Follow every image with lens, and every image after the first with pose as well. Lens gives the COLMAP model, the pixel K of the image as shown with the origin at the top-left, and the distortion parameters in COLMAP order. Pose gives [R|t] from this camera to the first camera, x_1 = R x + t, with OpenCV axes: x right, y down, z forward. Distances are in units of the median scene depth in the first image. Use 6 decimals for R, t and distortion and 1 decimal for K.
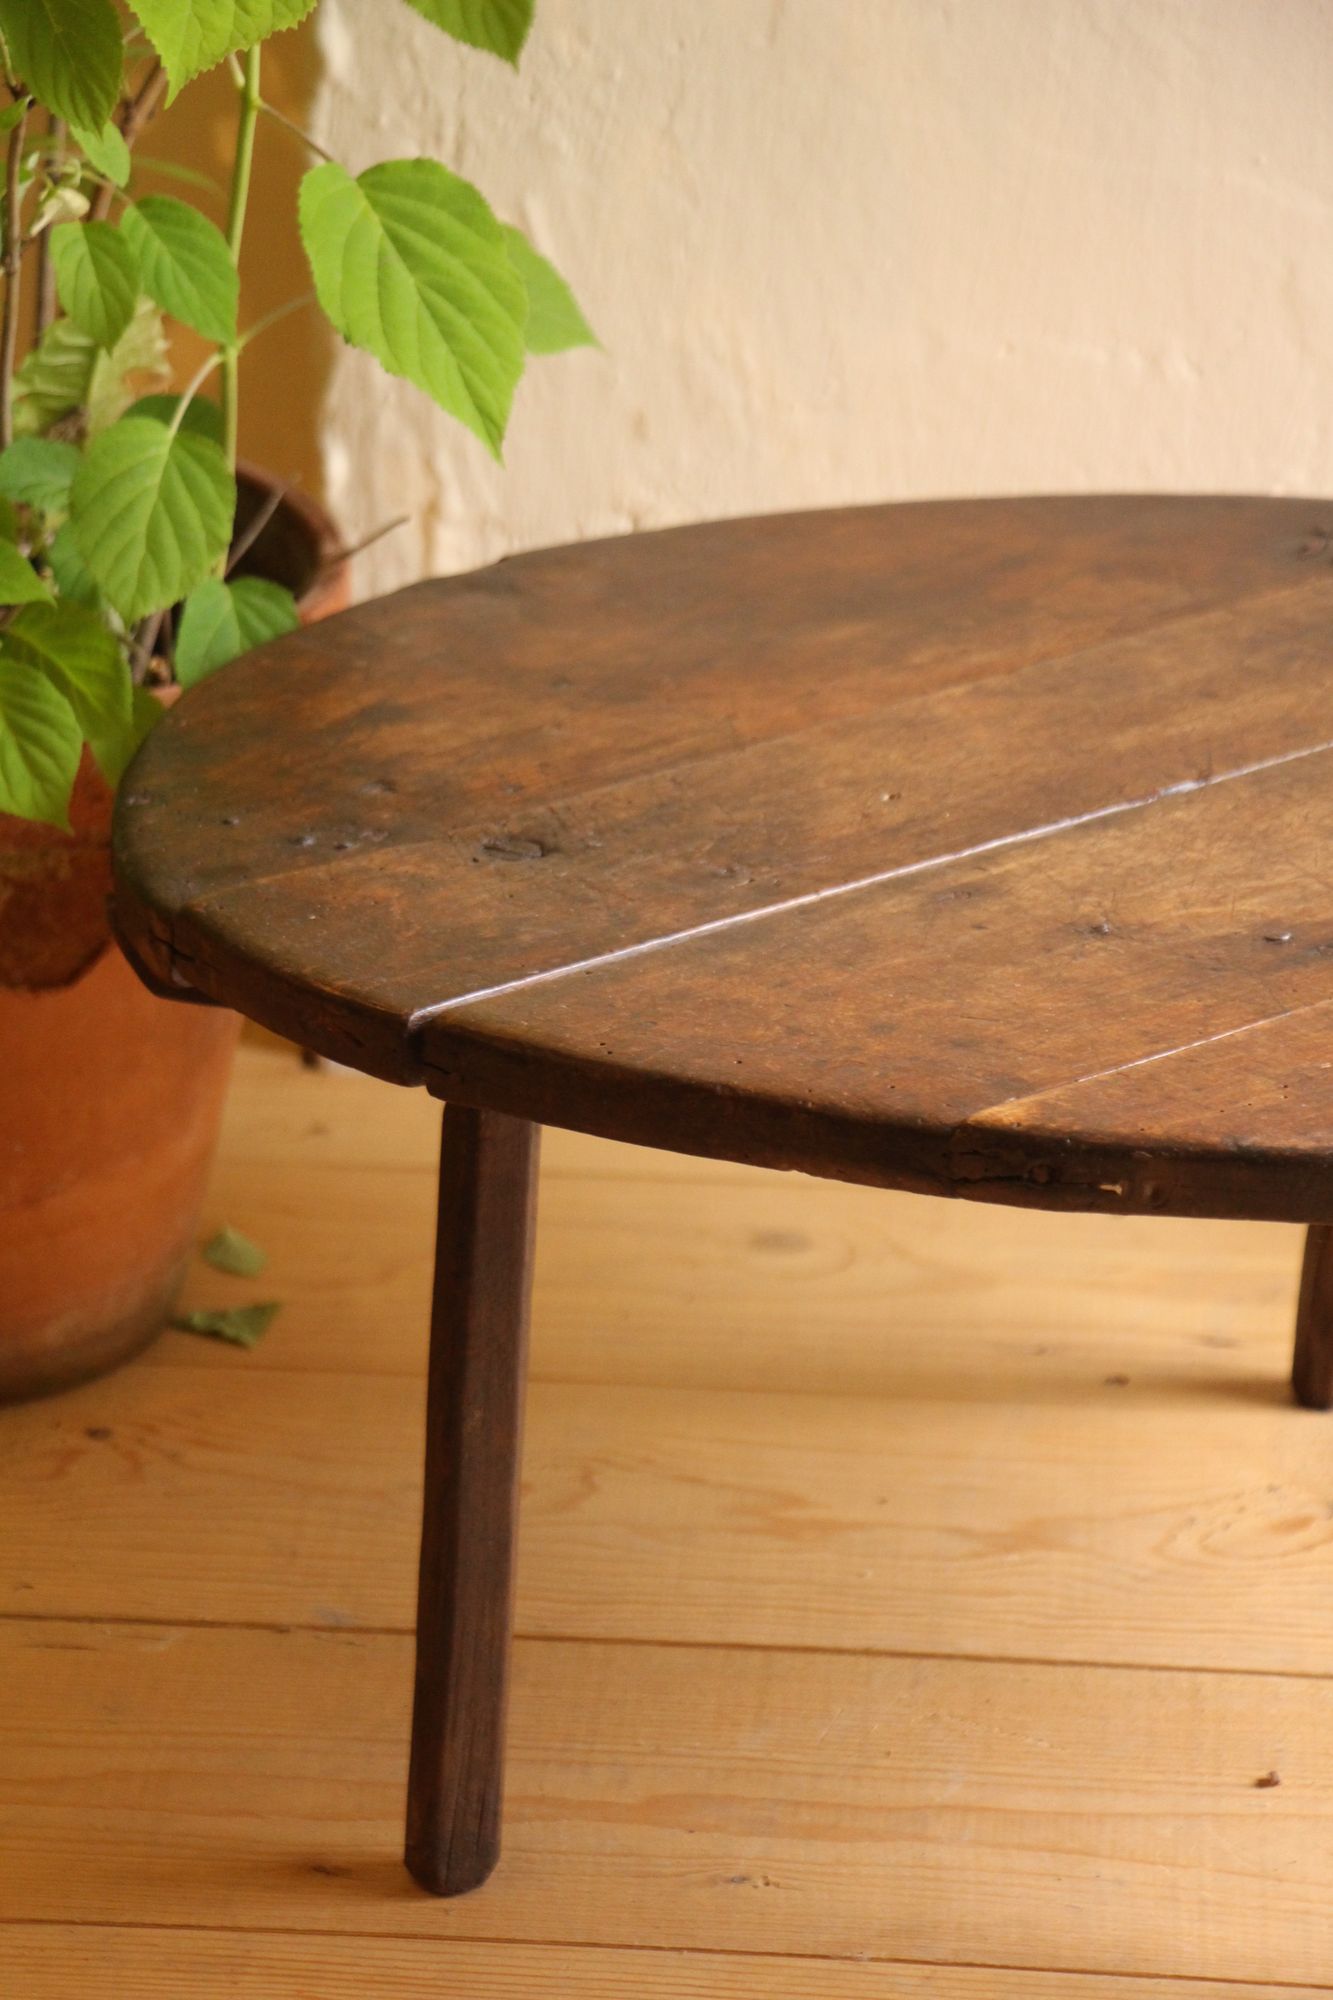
lens RADIAL K [[6816.5, 0, 656.7], [0, 6816.5, 1043.0], [0, 0, 1]] dist [0.707368, 0.000000]
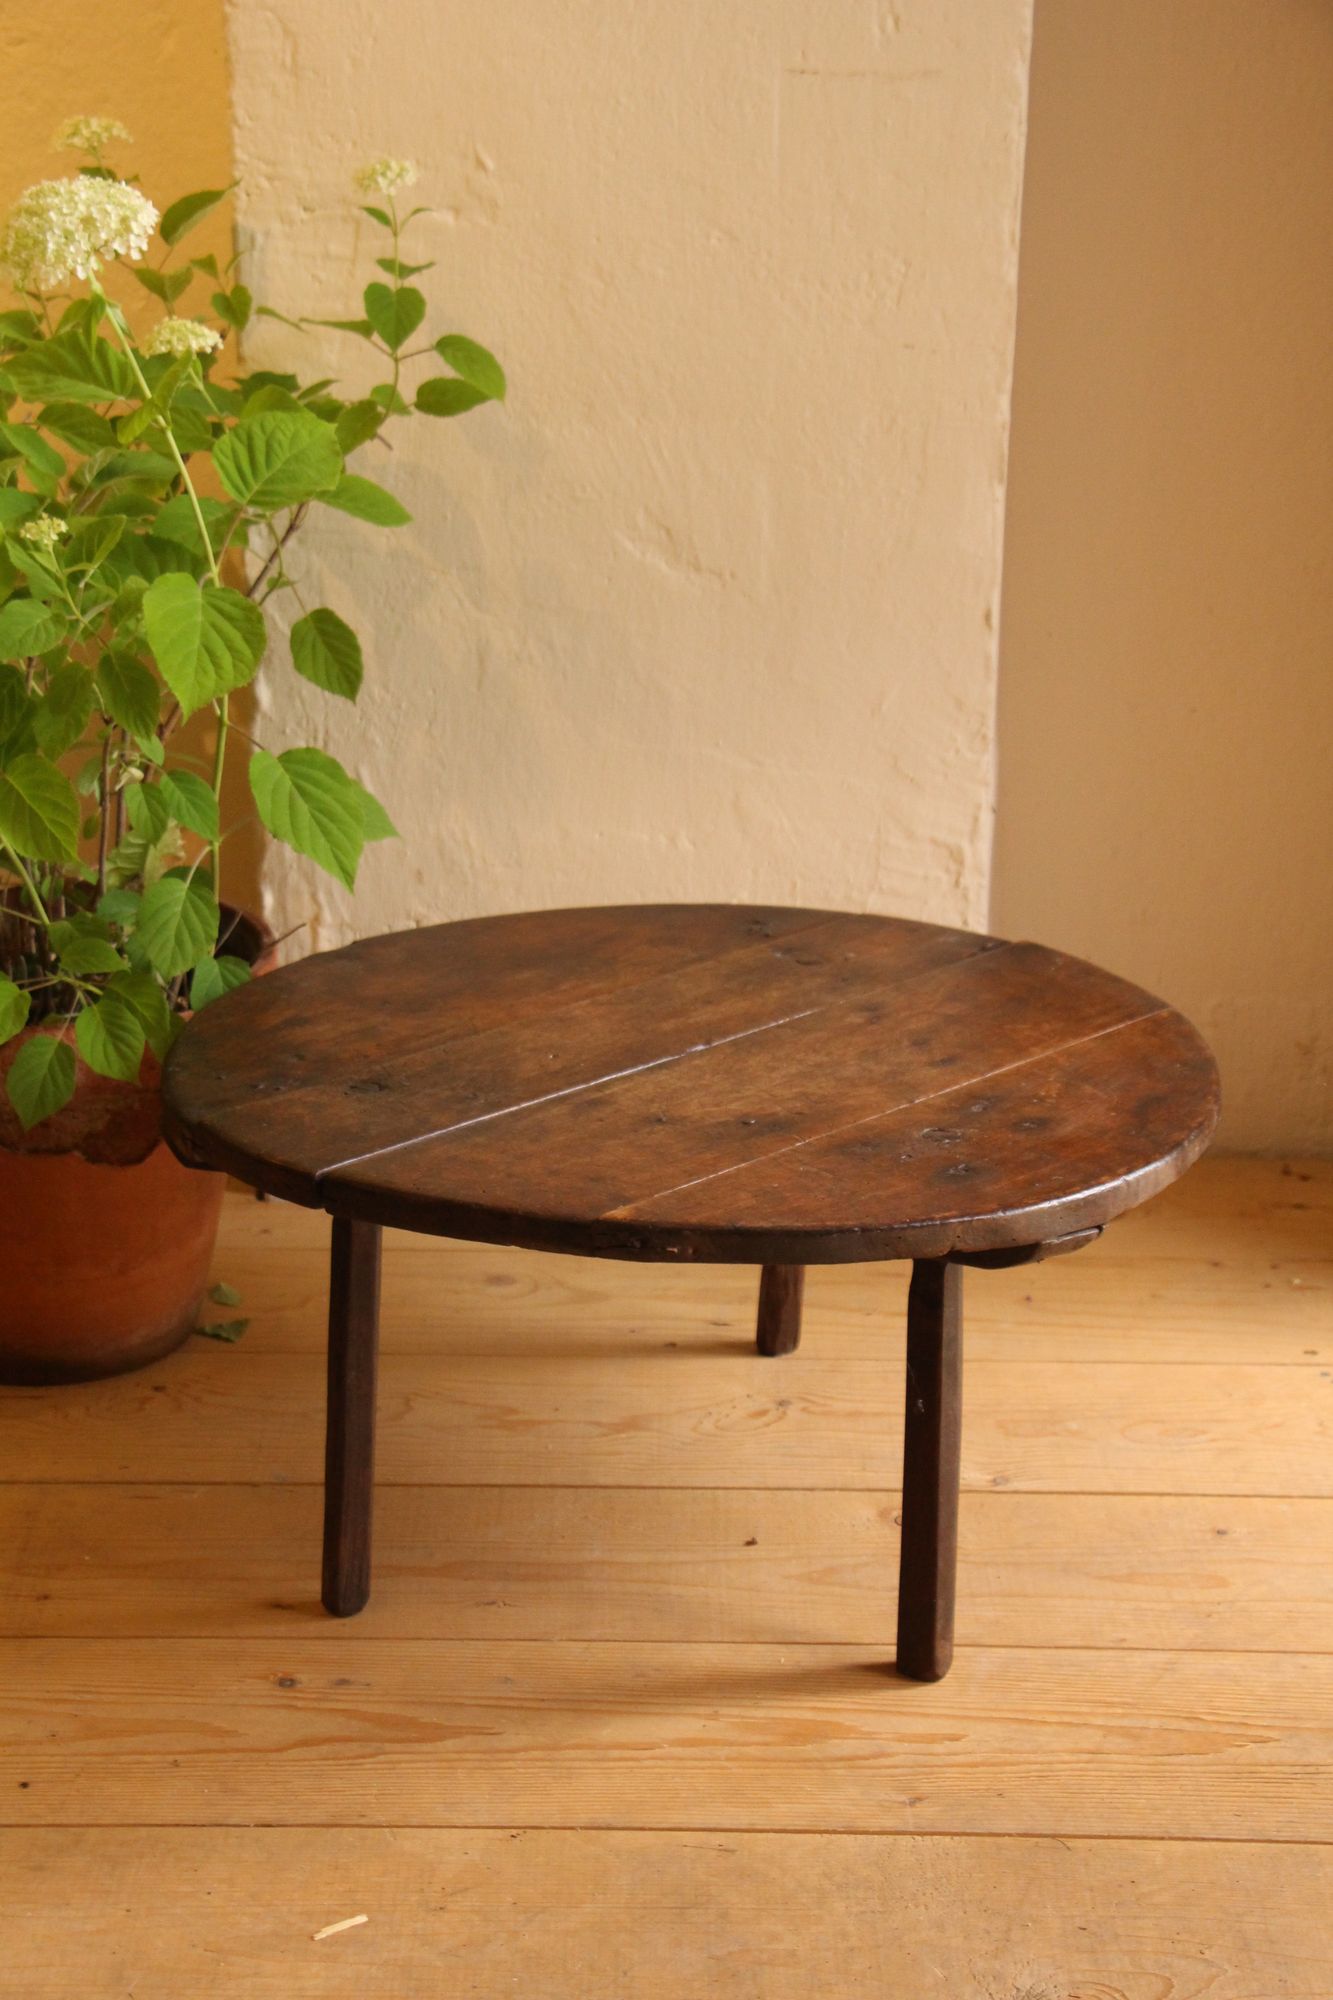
lens RADIAL K [[3348.9, 0, 630.8], [0, 3348.9, 1032.9], [0, 0, 1]] dist [0.153598, 0.000000]
pose [[0.997671, -0.025937, 0.063082, -0.004563], [0.028631, 0.998700, -0.042171, -0.000889], [-0.061906, 0.043878, 0.997117, 0.020318]]
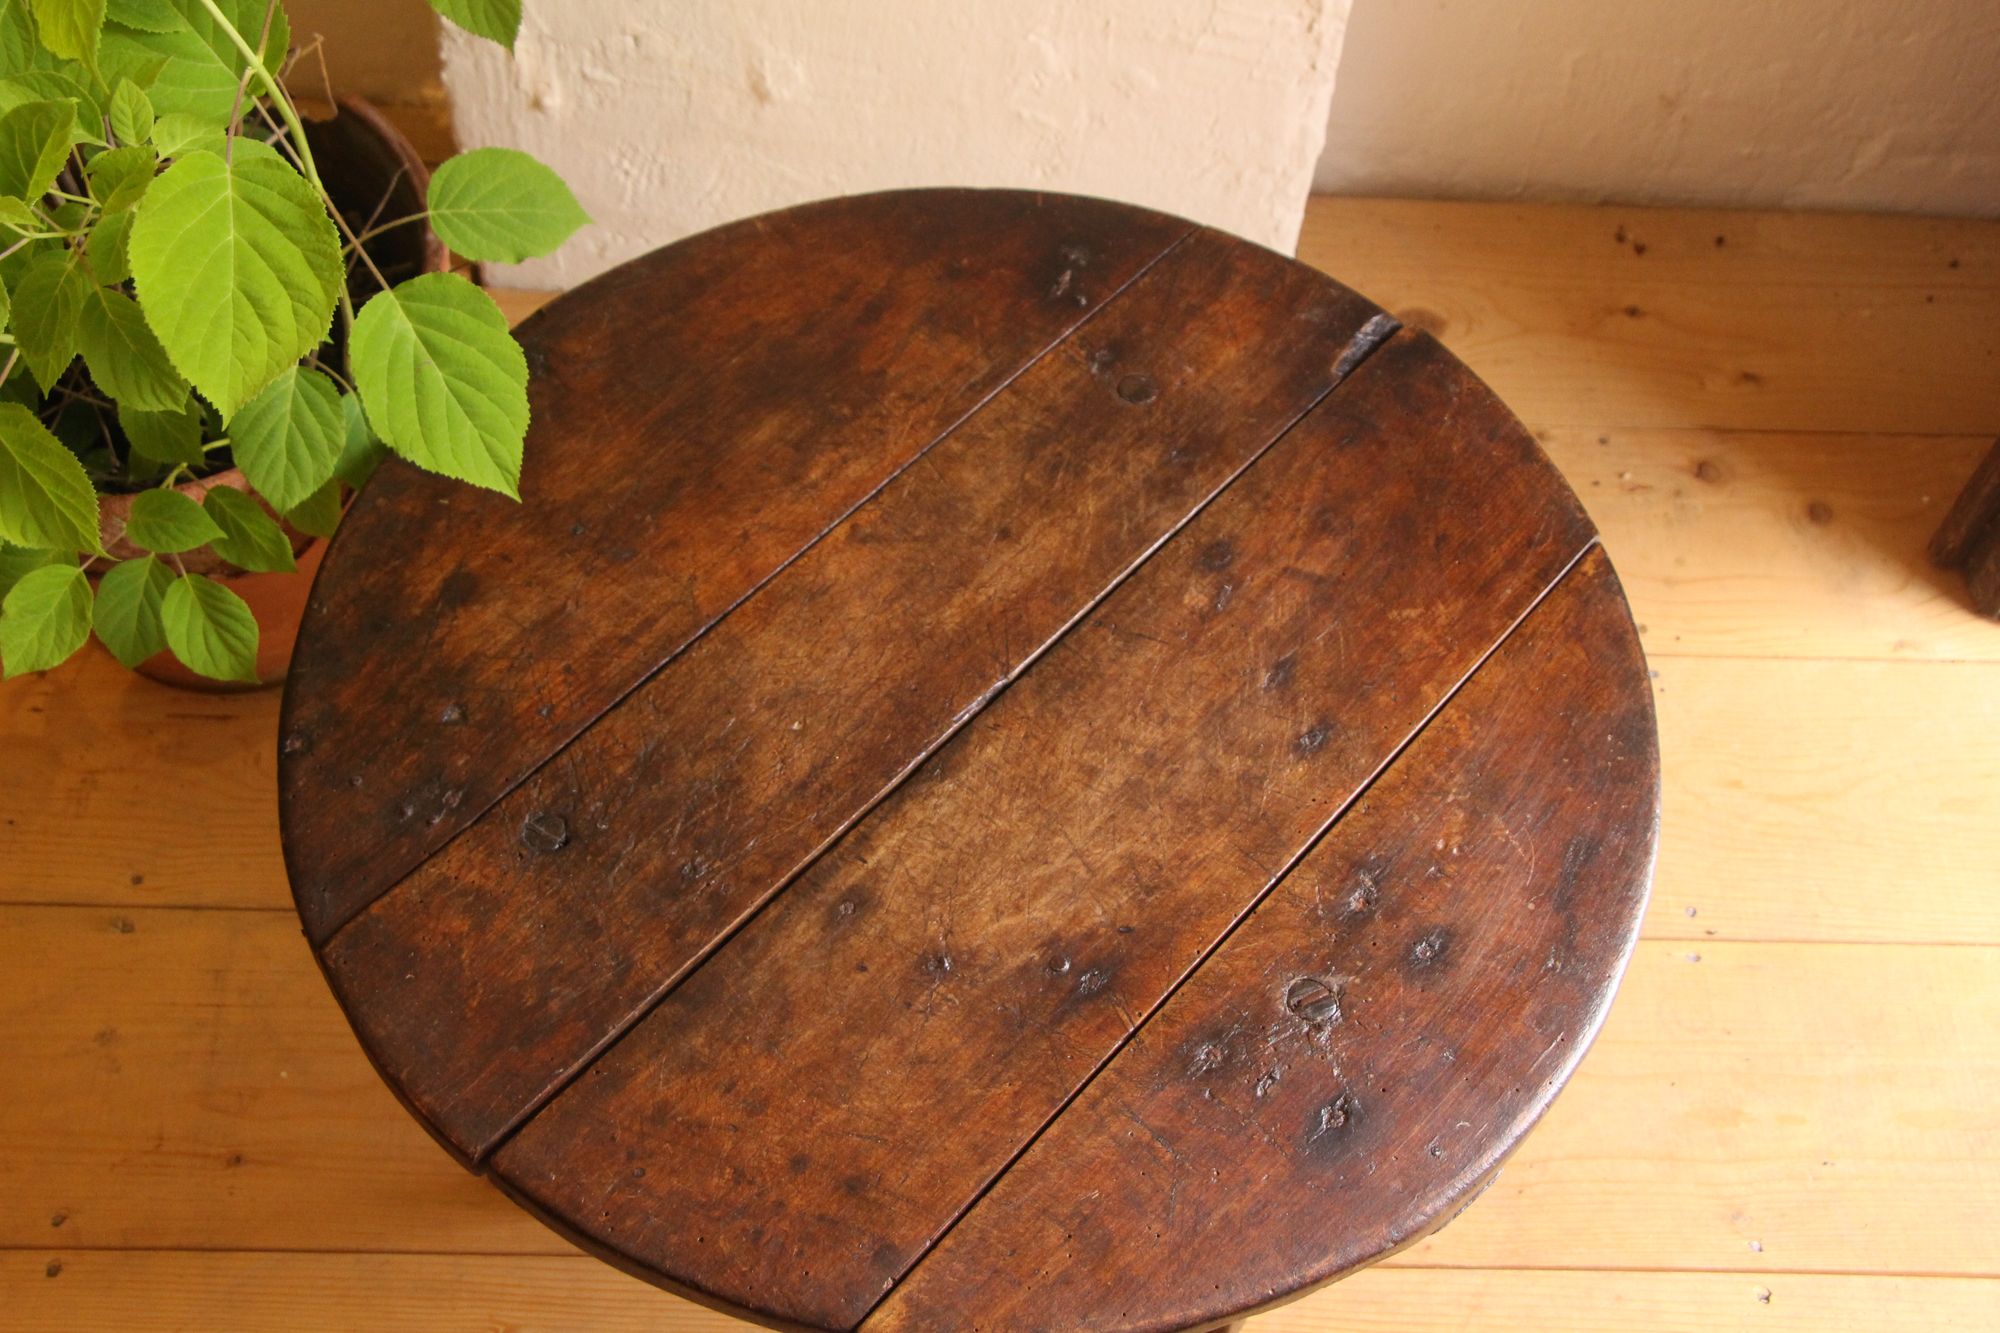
lens RADIAL K [[2338.4, 0, 988.6], [0, 2338.4, 653.6], [0, 0, 1]] dist [-0.005281, 0.000000]
pose [[0.995276, -0.048256, 0.084238, 0.031550], [-0.008378, 0.821774, 0.569751, -0.327884], [-0.096719, -0.567766, 0.817488, 0.556929]]
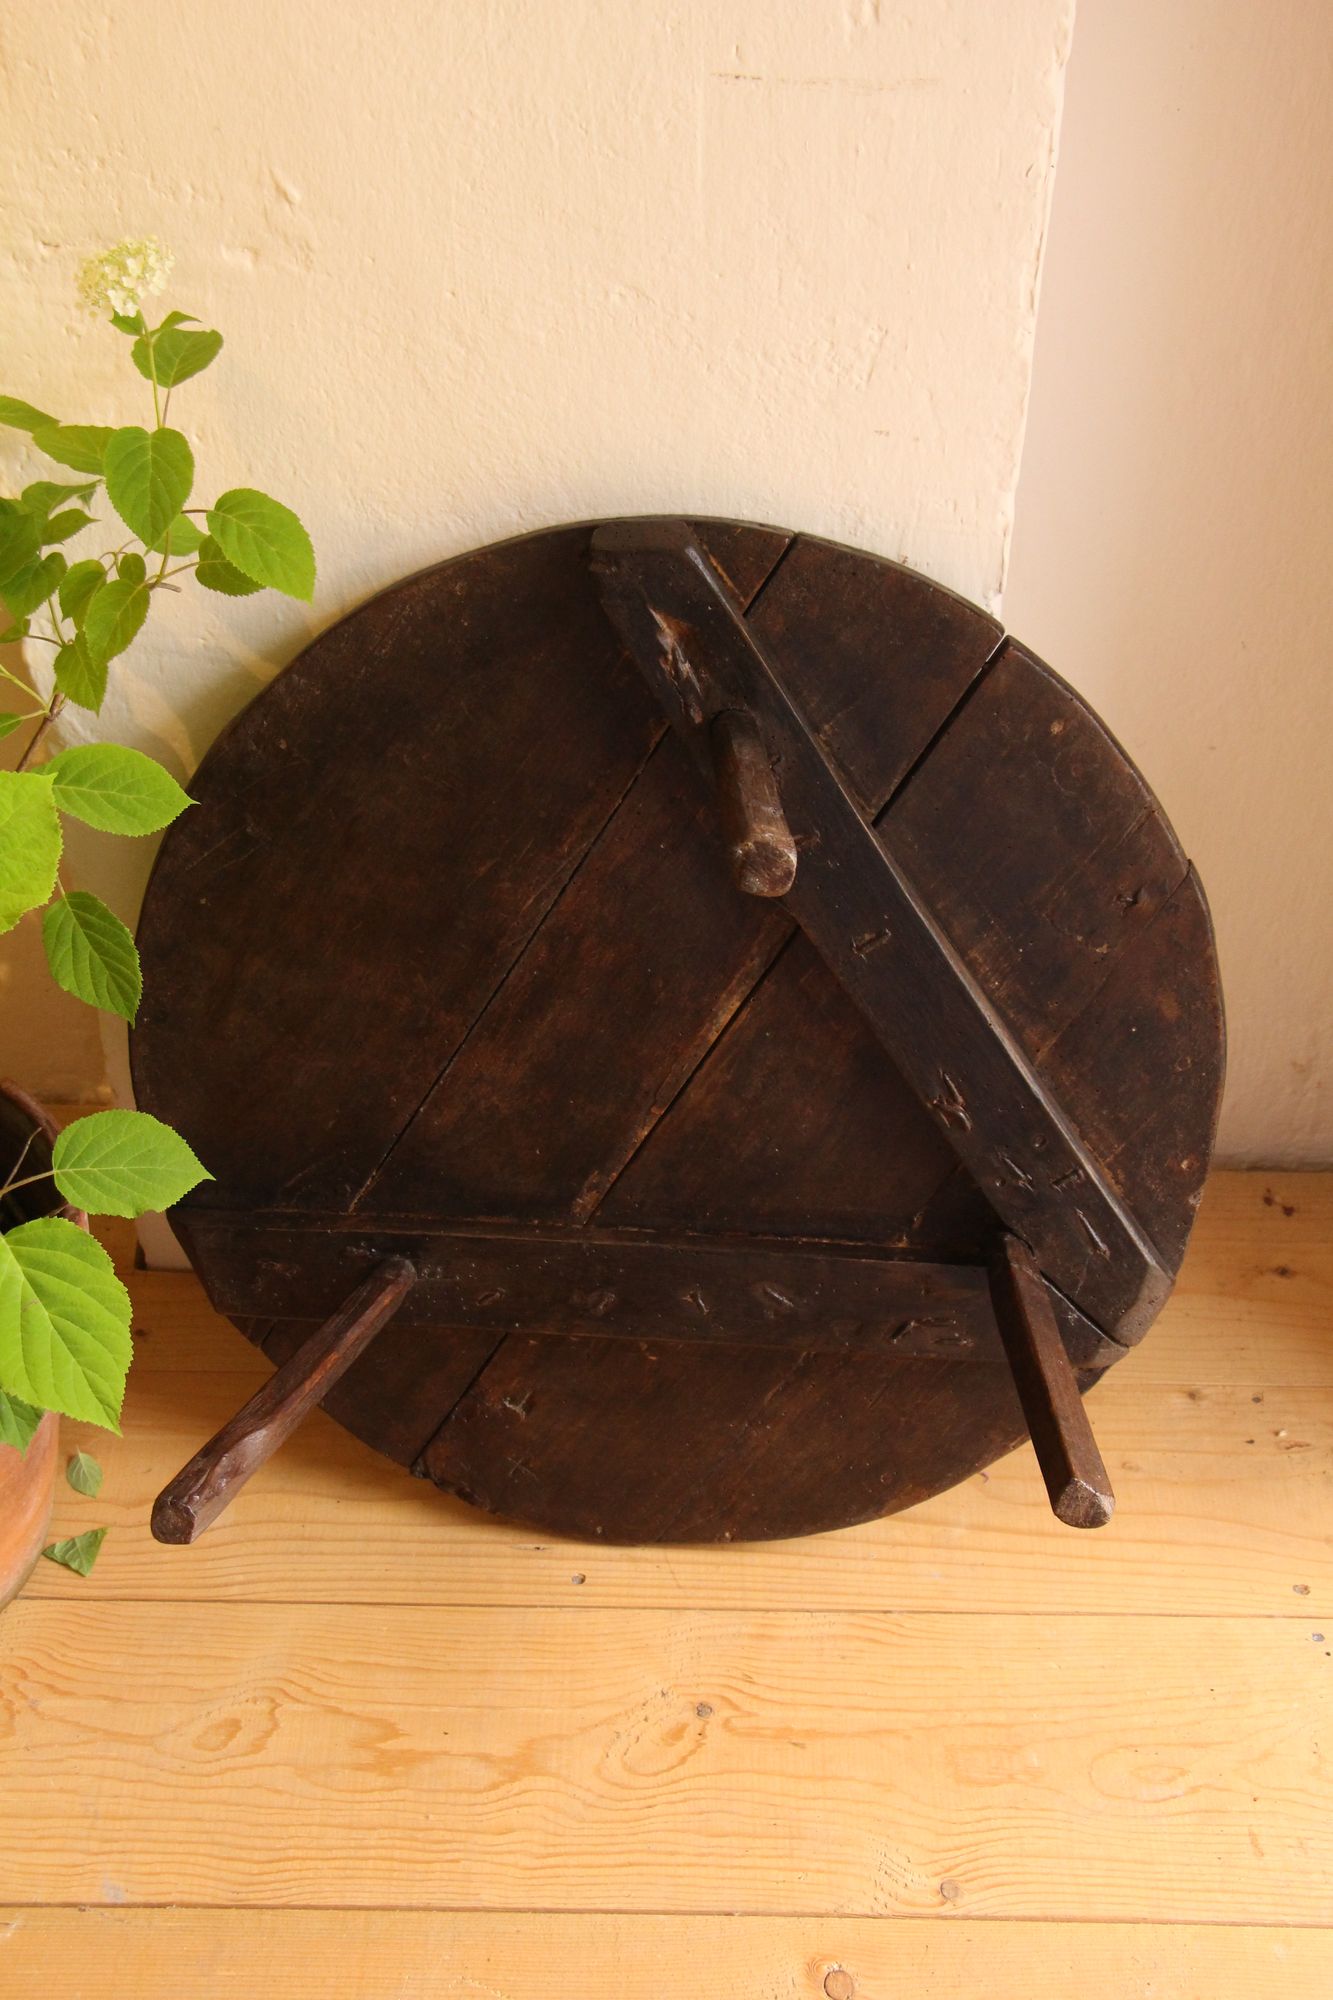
lens RADIAL K [[2461.4, 0, 639.8], [0, 2461.4, 1043.0], [0, 0, 1]] dist [0.074640, 0.000000]
pose [[0.997723, -0.050541, 0.044651, 0.069371], [0.033192, 0.944354, 0.327251, -0.328303], [-0.058706, -0.325024, 0.943882, 0.497582]]
